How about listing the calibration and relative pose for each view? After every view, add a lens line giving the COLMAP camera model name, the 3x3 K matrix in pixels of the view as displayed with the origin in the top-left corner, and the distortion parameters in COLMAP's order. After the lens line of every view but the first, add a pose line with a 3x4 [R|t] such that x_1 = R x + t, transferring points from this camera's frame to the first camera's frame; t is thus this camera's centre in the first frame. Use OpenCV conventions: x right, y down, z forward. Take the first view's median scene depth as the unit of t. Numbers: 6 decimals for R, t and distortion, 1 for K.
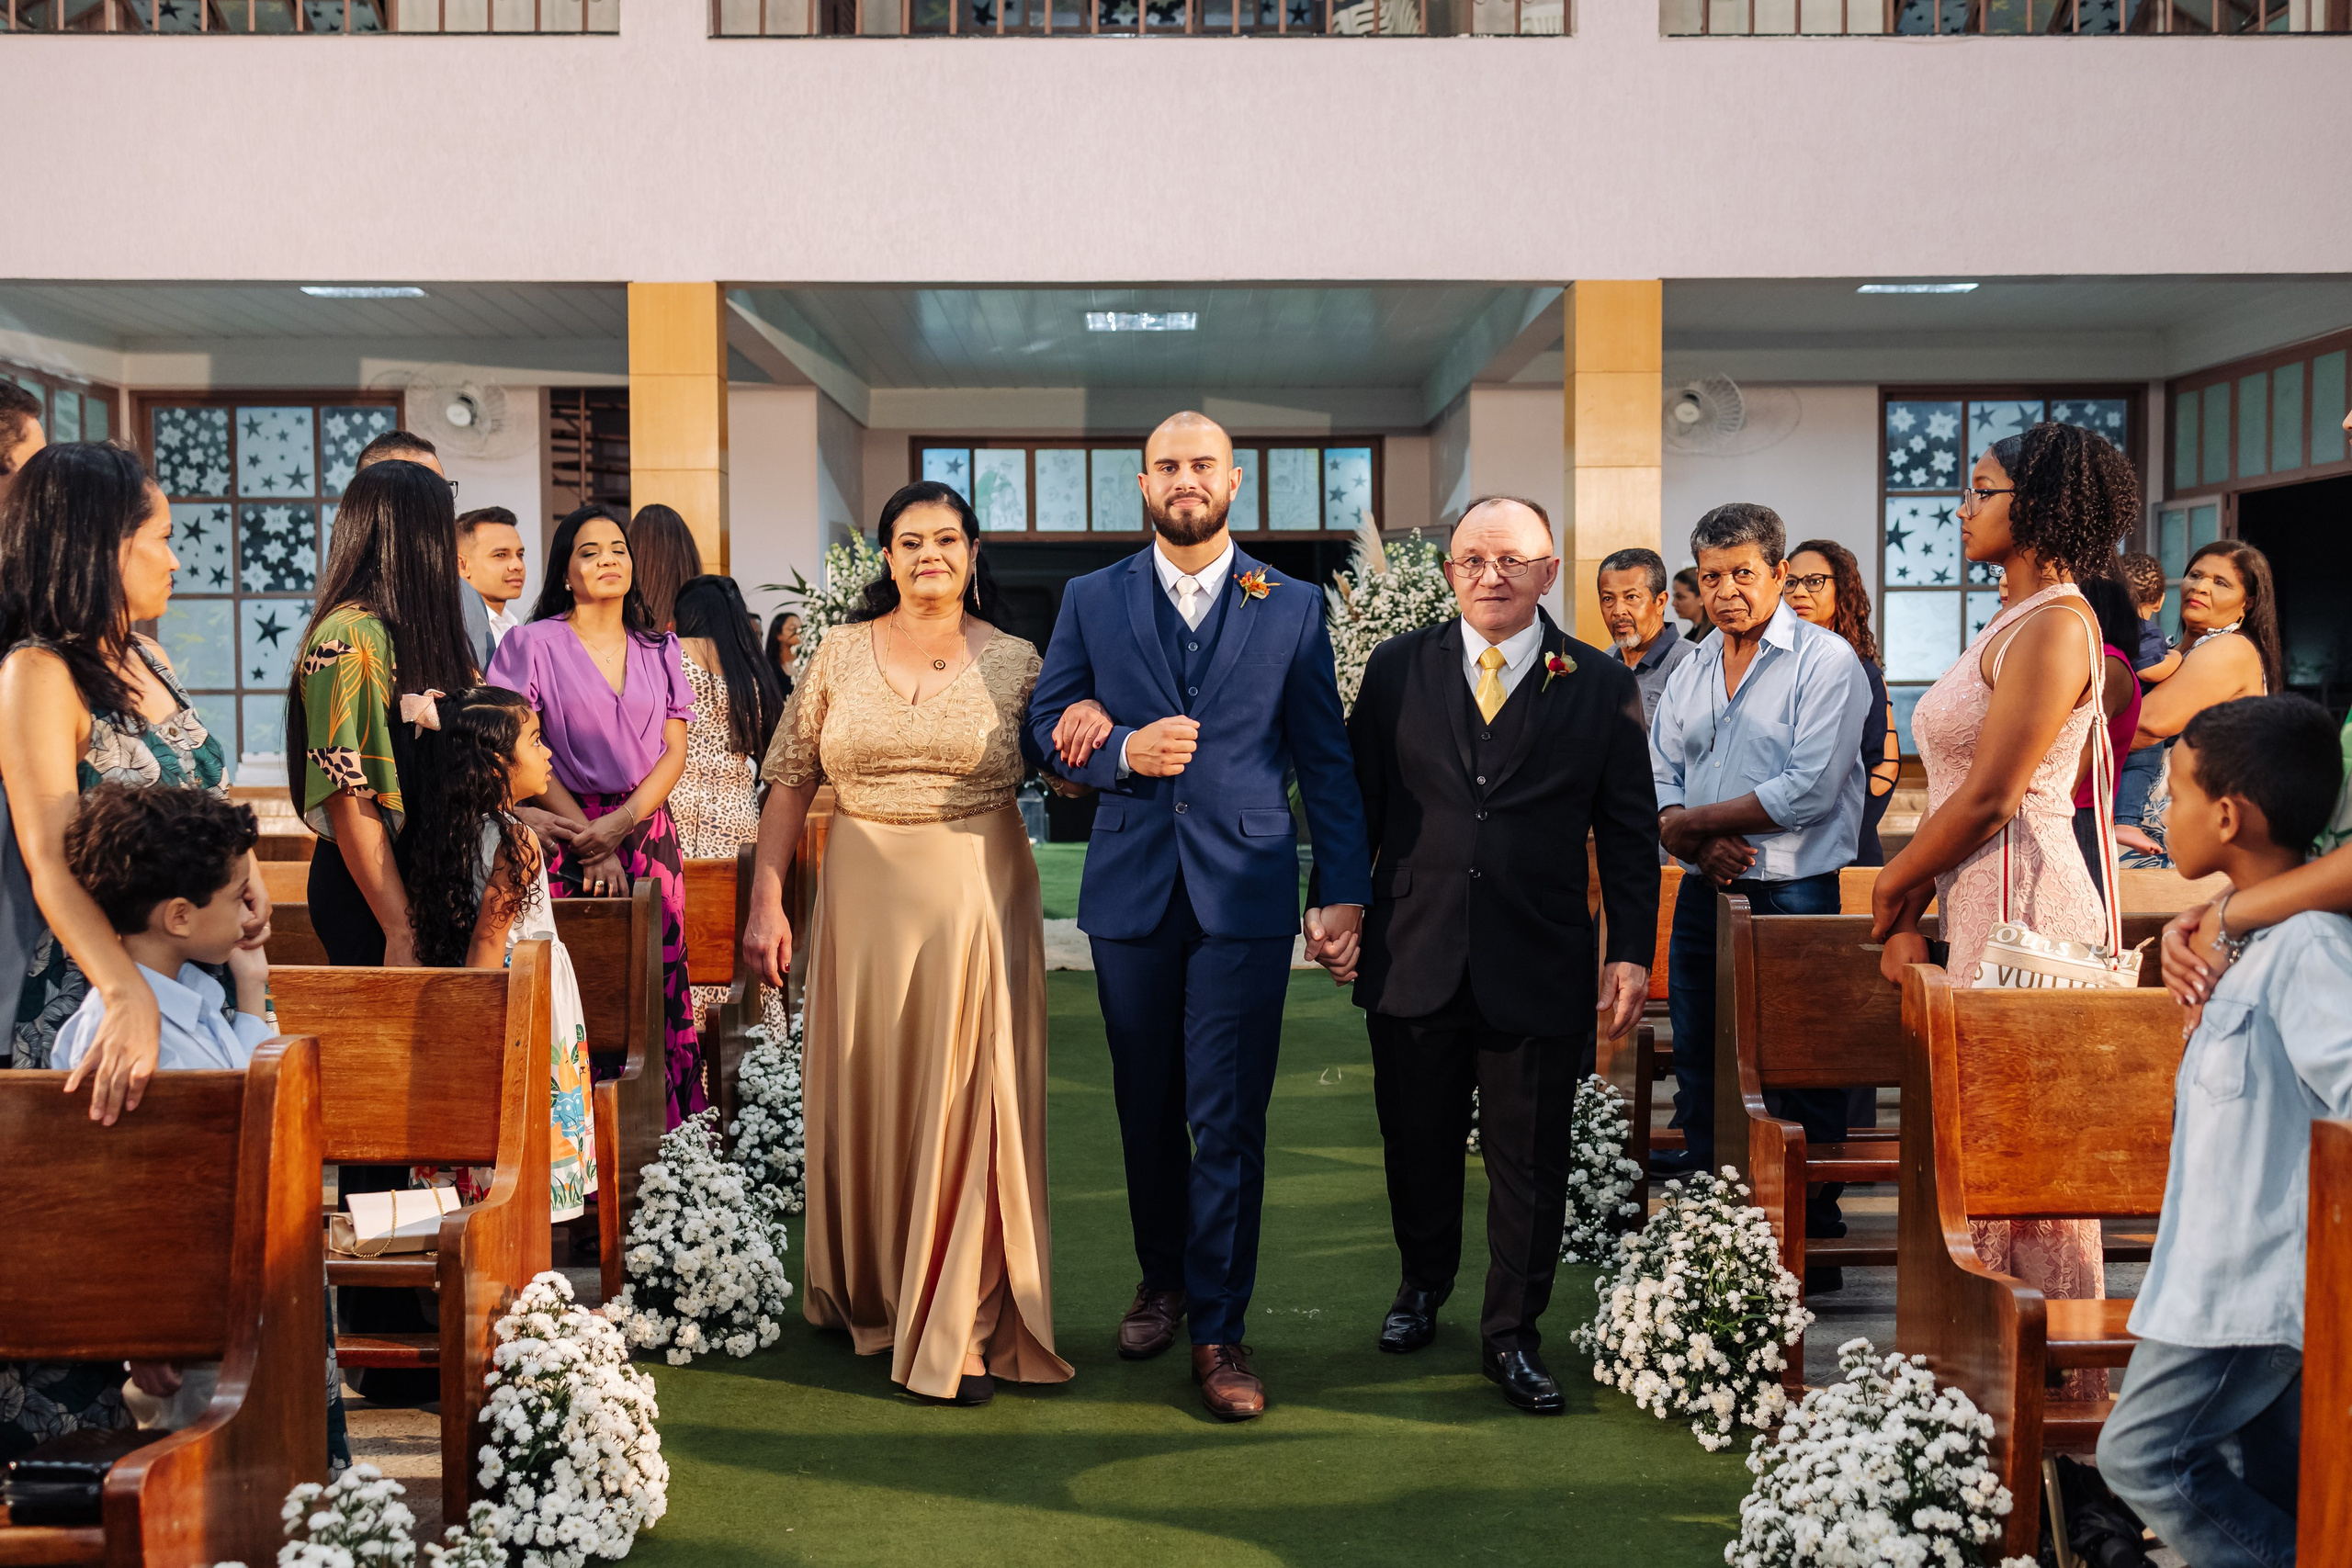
lens RADIAL K [[2295.0, 0, 1194.8], [0, 2295.0, 784.6], [0, 0, 1]] dist [0.008466, 0.004222]
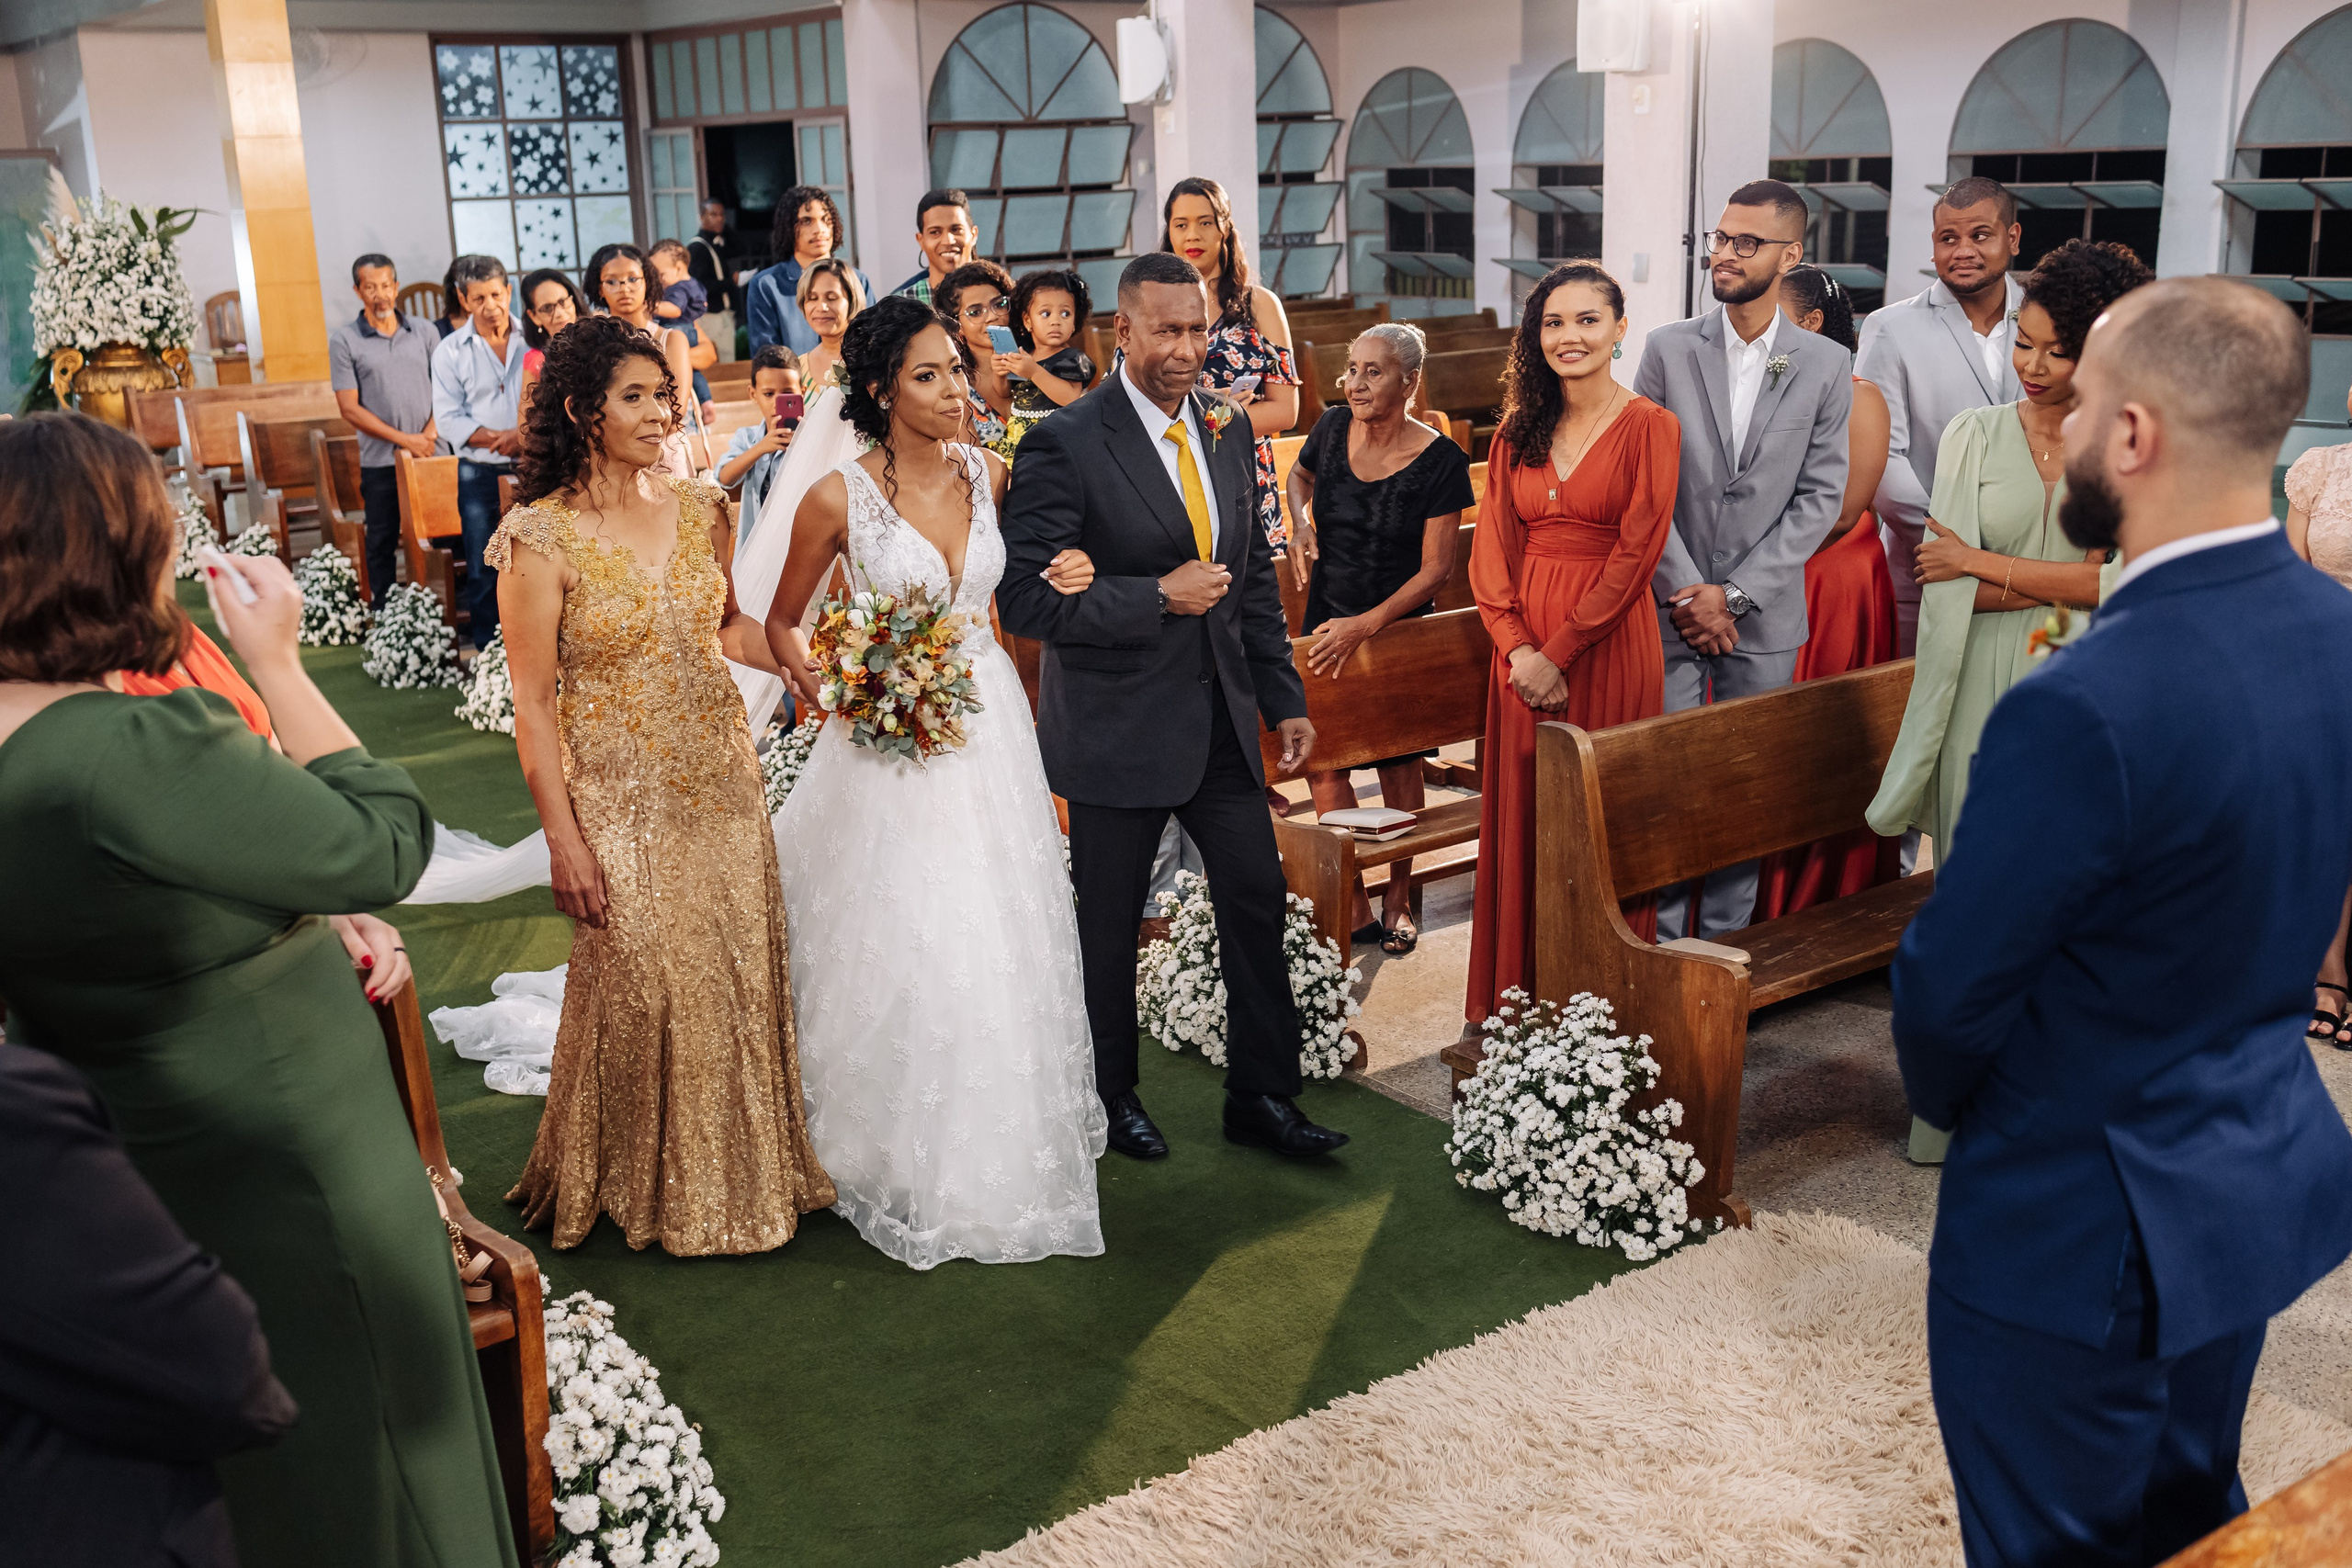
lens RADIAL K [[2356.0, 0, 1112.0], [0, 2356.0, 778.3], [0, 0, 1]] dist [0.035250, 0.012181]
pose [[0.827013, -0.166843, 0.536855, -0.159432], [0.056708, 0.974834, 0.215600, -0.036433], [-0.559316, -0.147860, 0.815661, -0.329821]]
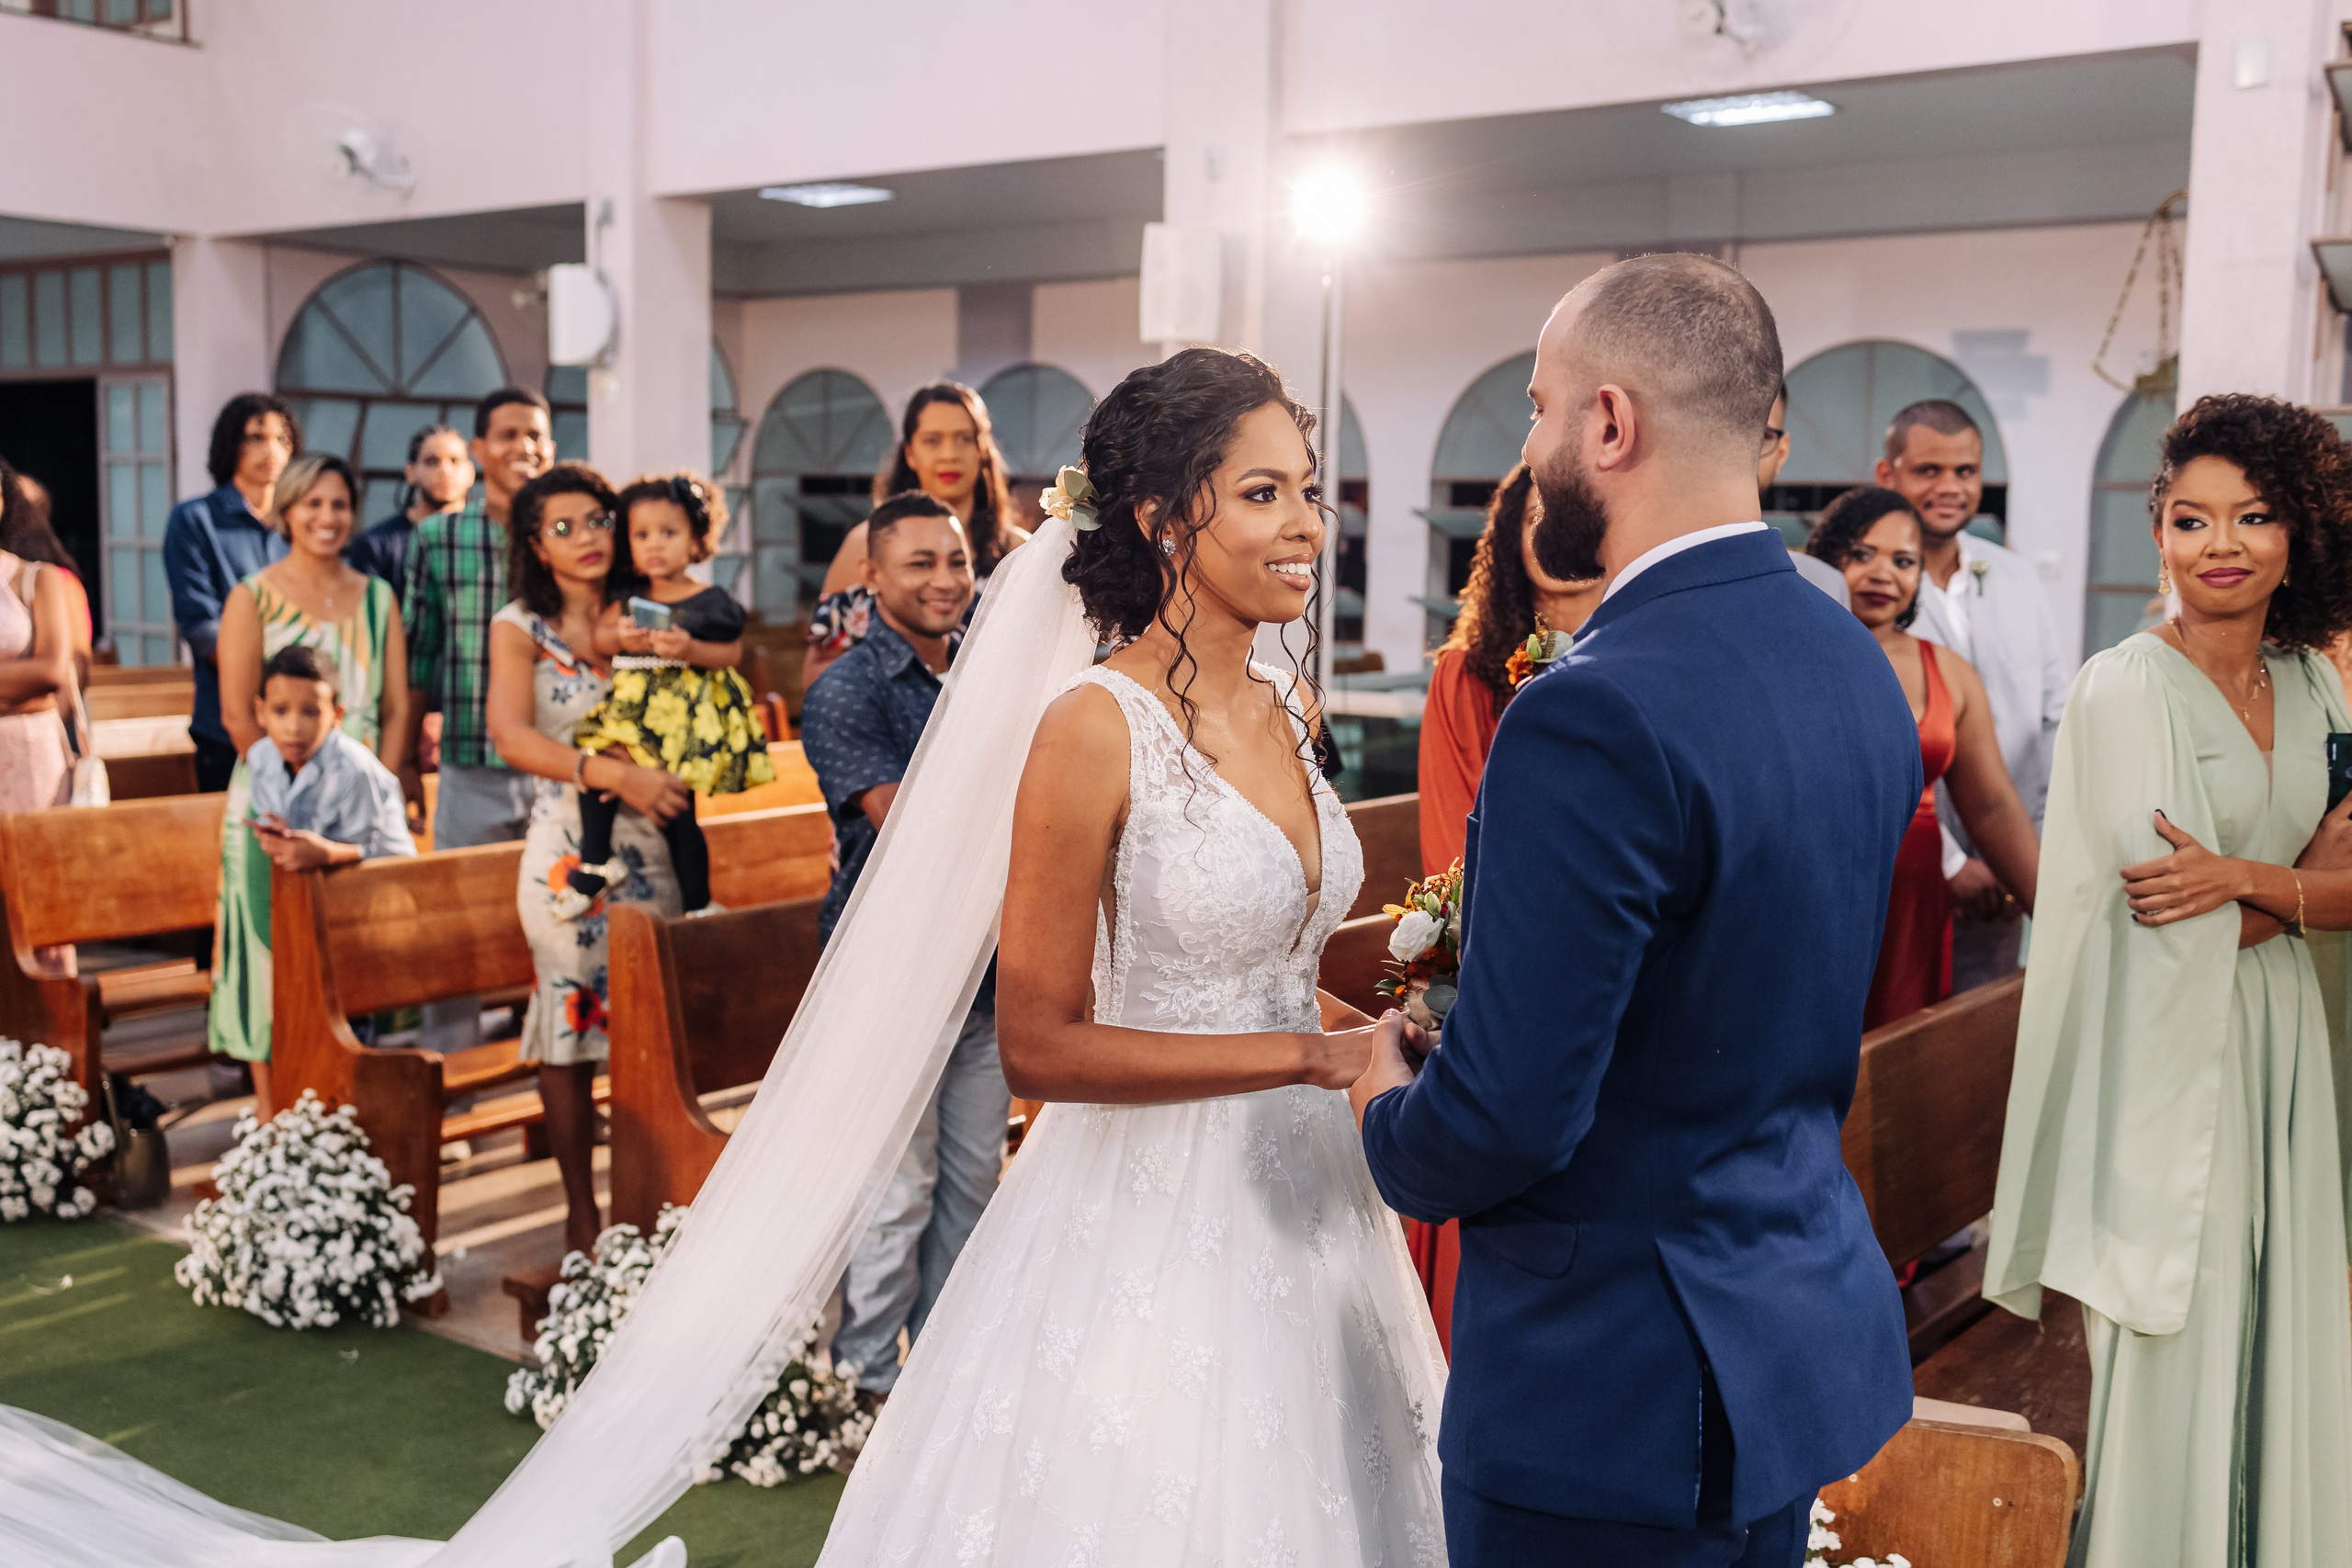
lens RADIAL K [[2421.6, 0, 1124.9], [0, 2421.6, 782.4], [0, 0, 1]] dist [-0.002599, 0.000088]
pose [[0.615815, -0.072495, 0.784549, -0.138910], [0.016430, 0.996723, 0.079204, -0.014460], [-0.787720, -0.035885, 0.614988, -0.177861]]
